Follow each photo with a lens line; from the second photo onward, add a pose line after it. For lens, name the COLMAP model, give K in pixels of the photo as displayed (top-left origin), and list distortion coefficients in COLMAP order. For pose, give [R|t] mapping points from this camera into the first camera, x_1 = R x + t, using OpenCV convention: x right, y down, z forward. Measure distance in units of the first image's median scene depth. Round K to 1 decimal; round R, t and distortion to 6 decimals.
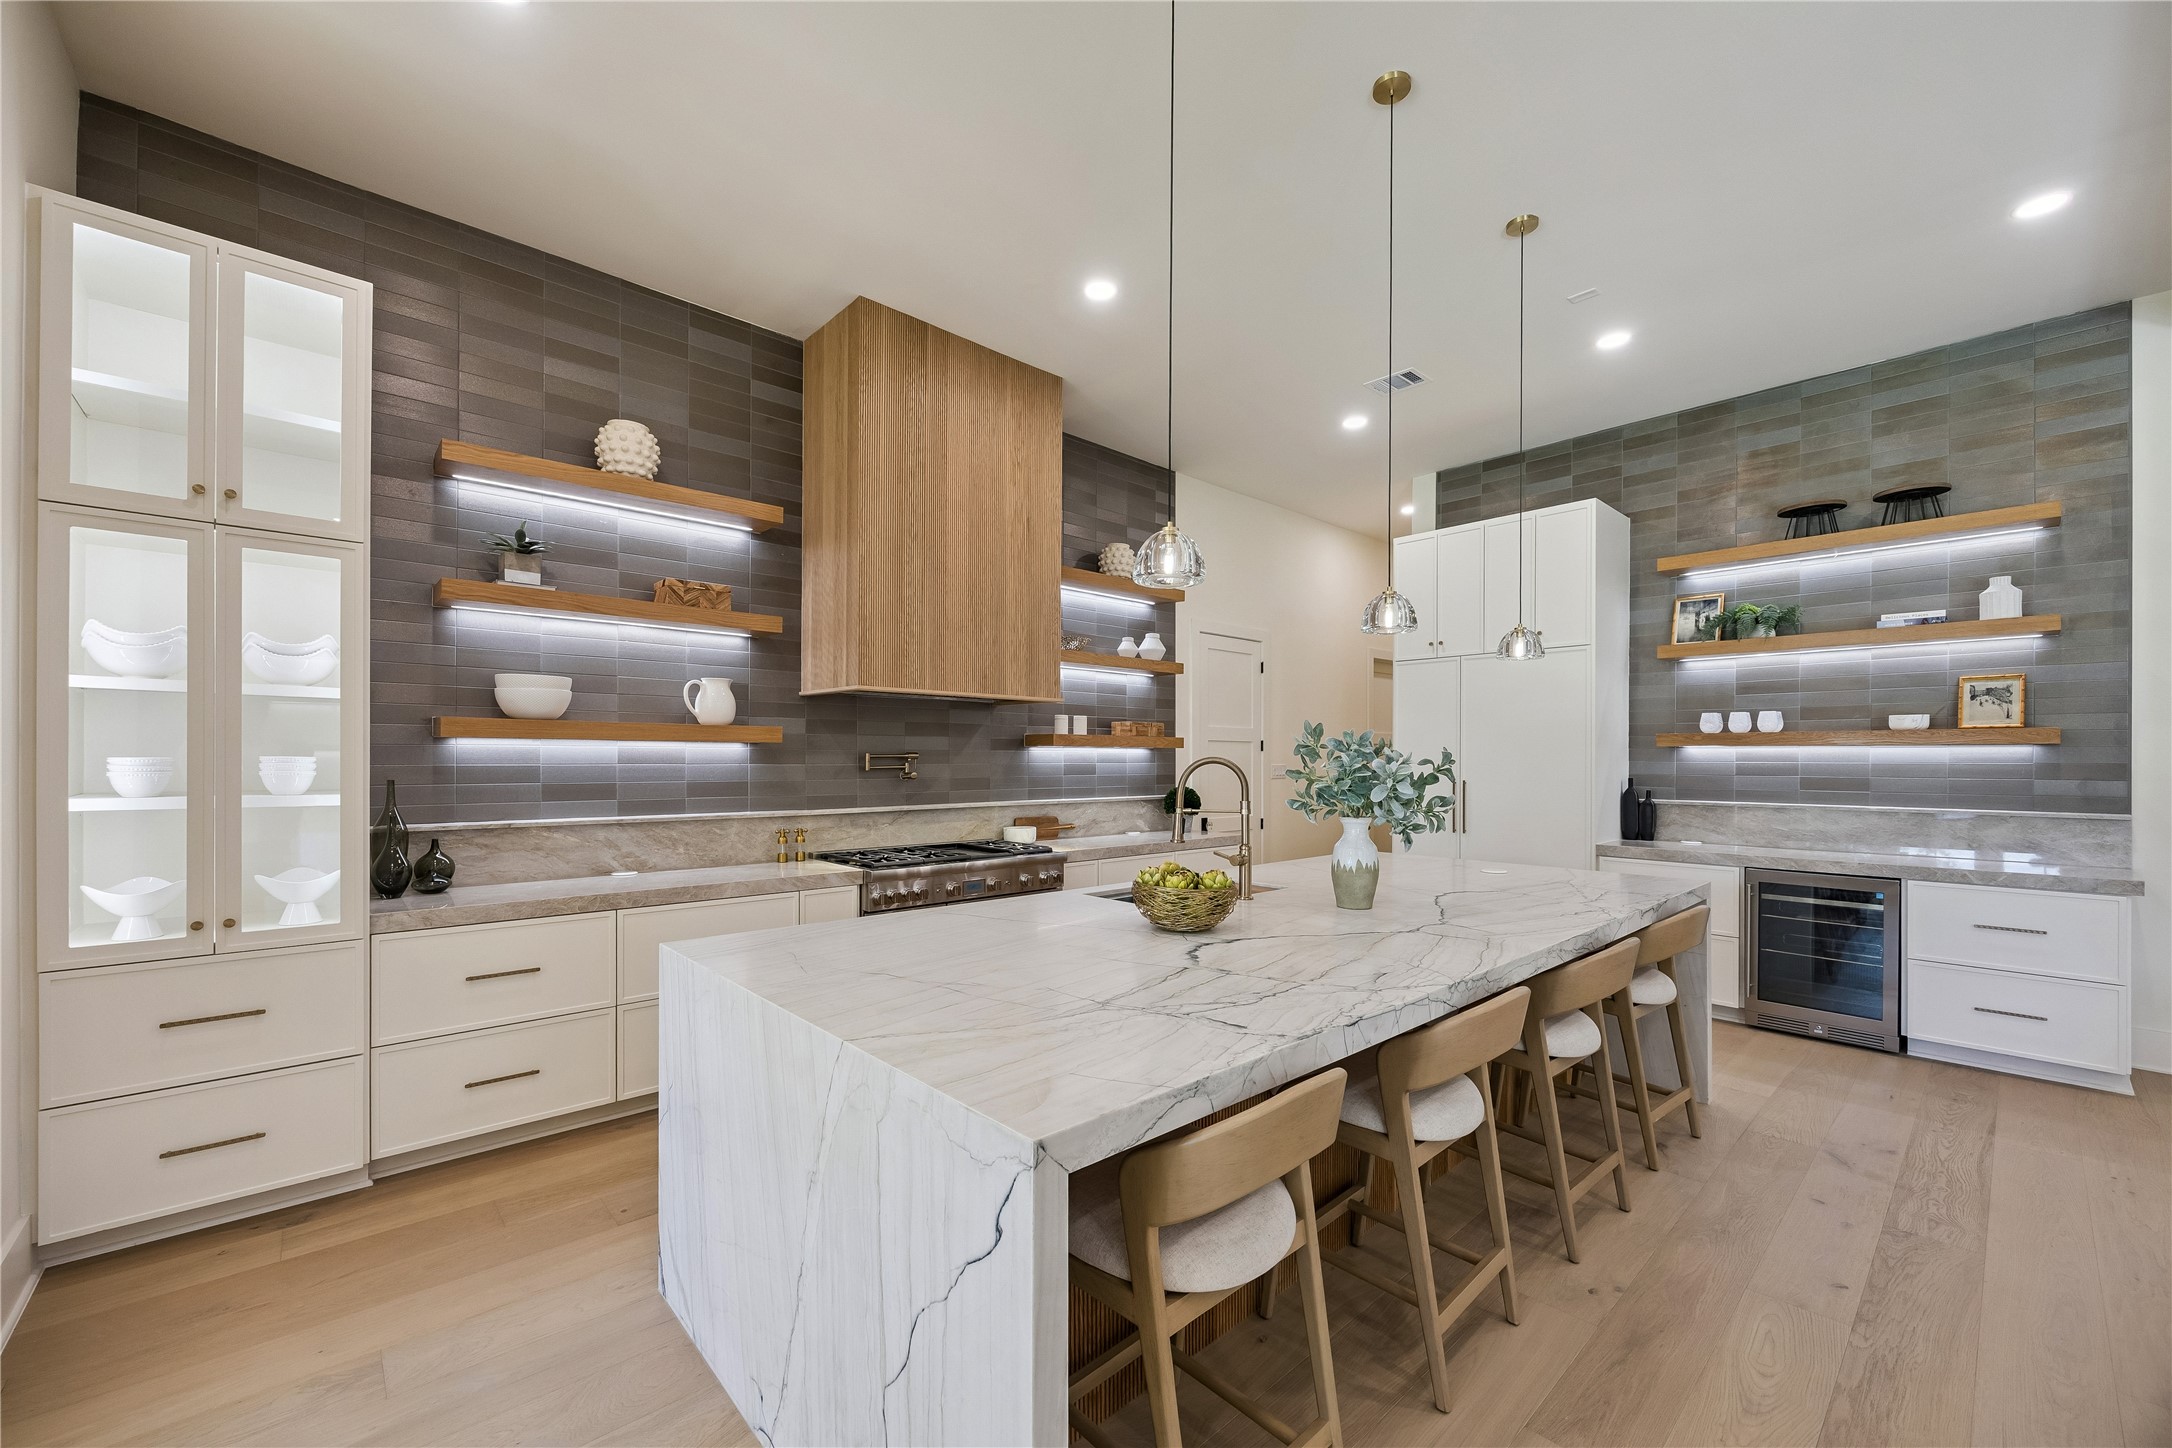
lens RADIAL K [[828.3, 0, 1103.7], [0, 828.3, 759.9], [0, 0, 1]] dist [-0.001143, 0.000355]
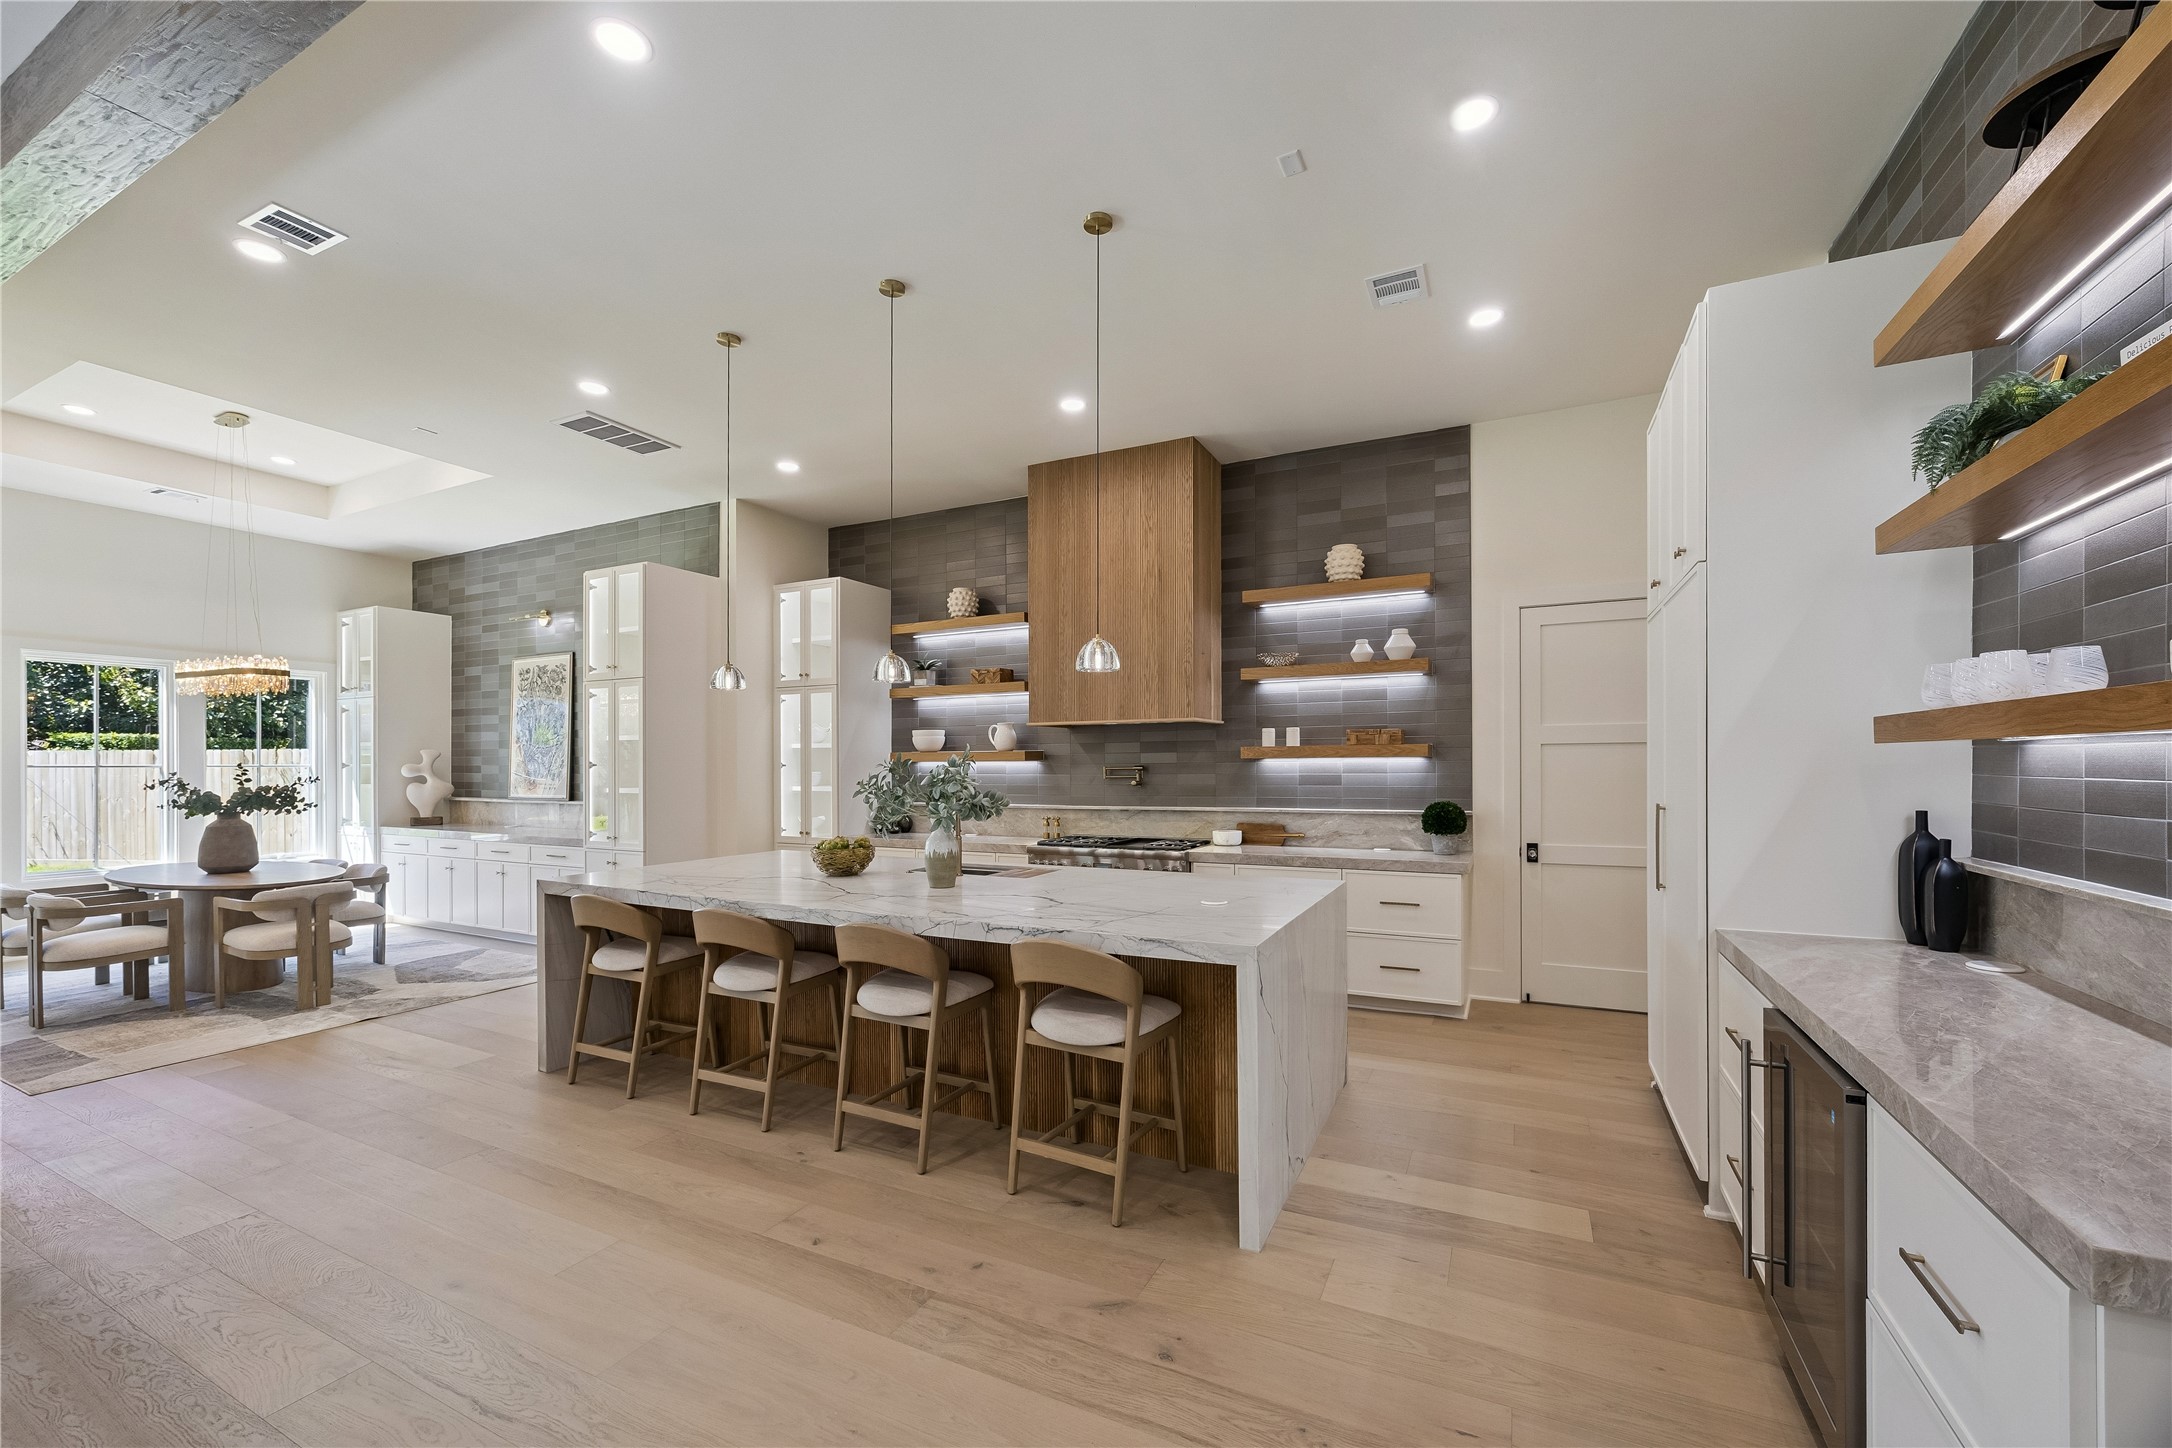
lens RADIAL K [[878.6, 0, 1092.7], [0, 878.6, 751.5], [0, 0, 1]] dist [-0.000069, -0.000508]
pose [[0.356521, -0.020119, -0.934071, 0.972251], [0.004320, 0.999793, -0.019885, -0.003188], [0.934277, 0.003054, 0.356534, 0.415560]]
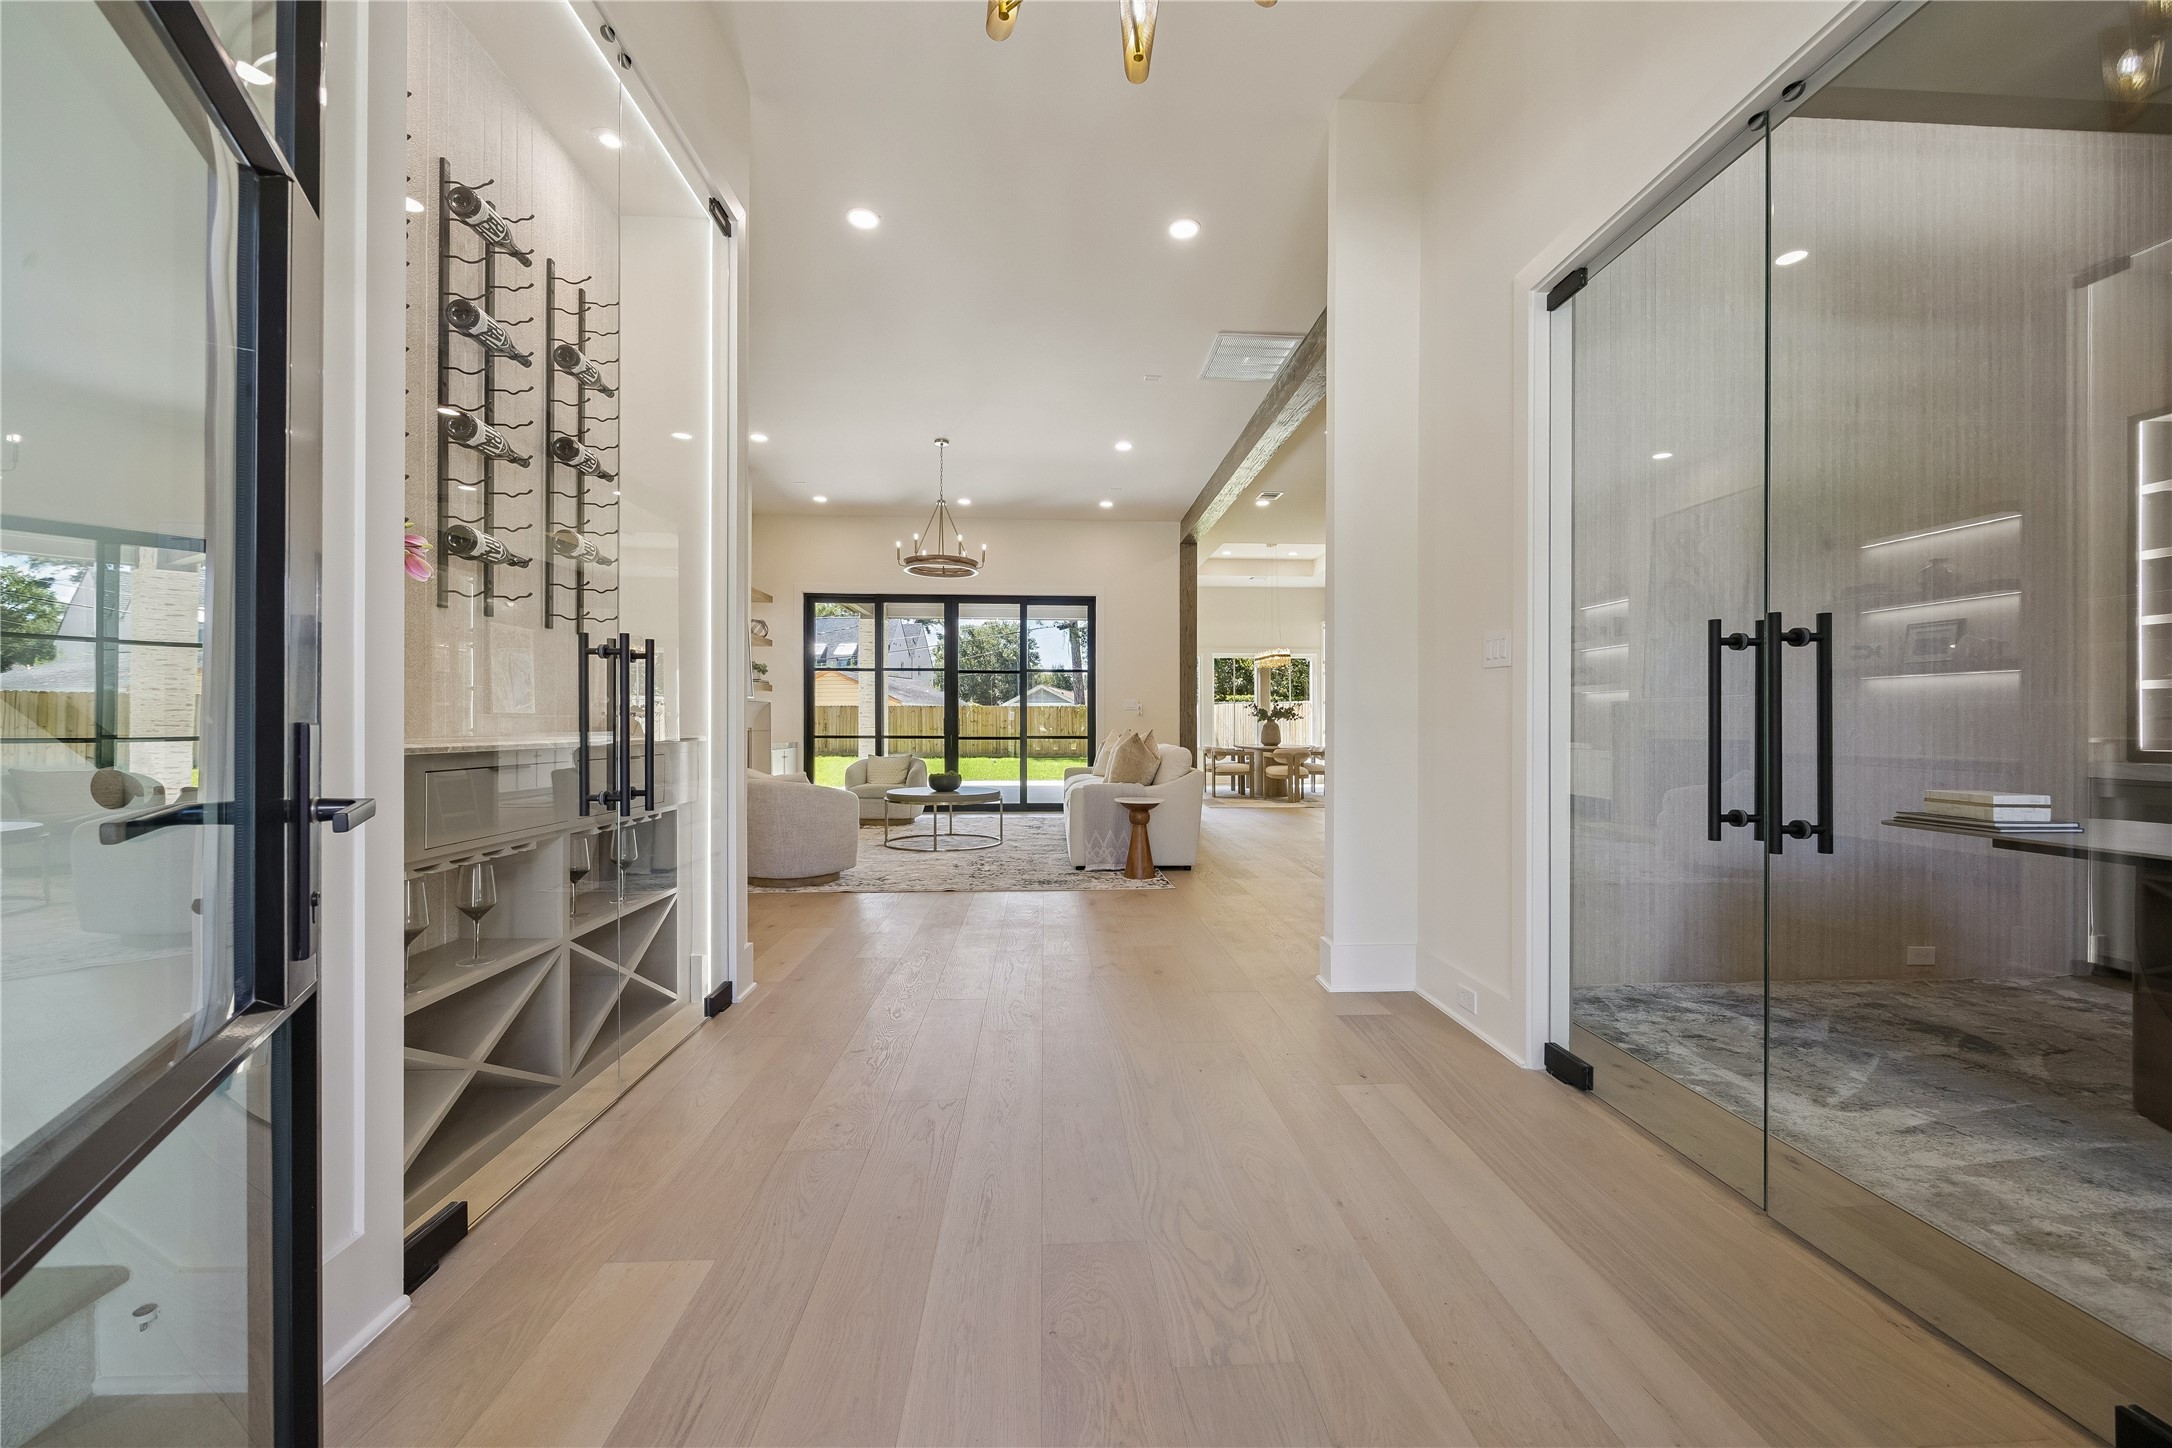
lens RADIAL K [[828.3, 0, 1101.0], [0, 828.3, 721.4], [0, 0, 1]] dist [-0.001143, 0.000355]
pose [[-0.617594, -0.007829, -0.786458, 1.647439], [-0.010936, 0.999939, -0.001366, 0.058027], [0.786421, 0.007757, -0.617642, 0.836067]]
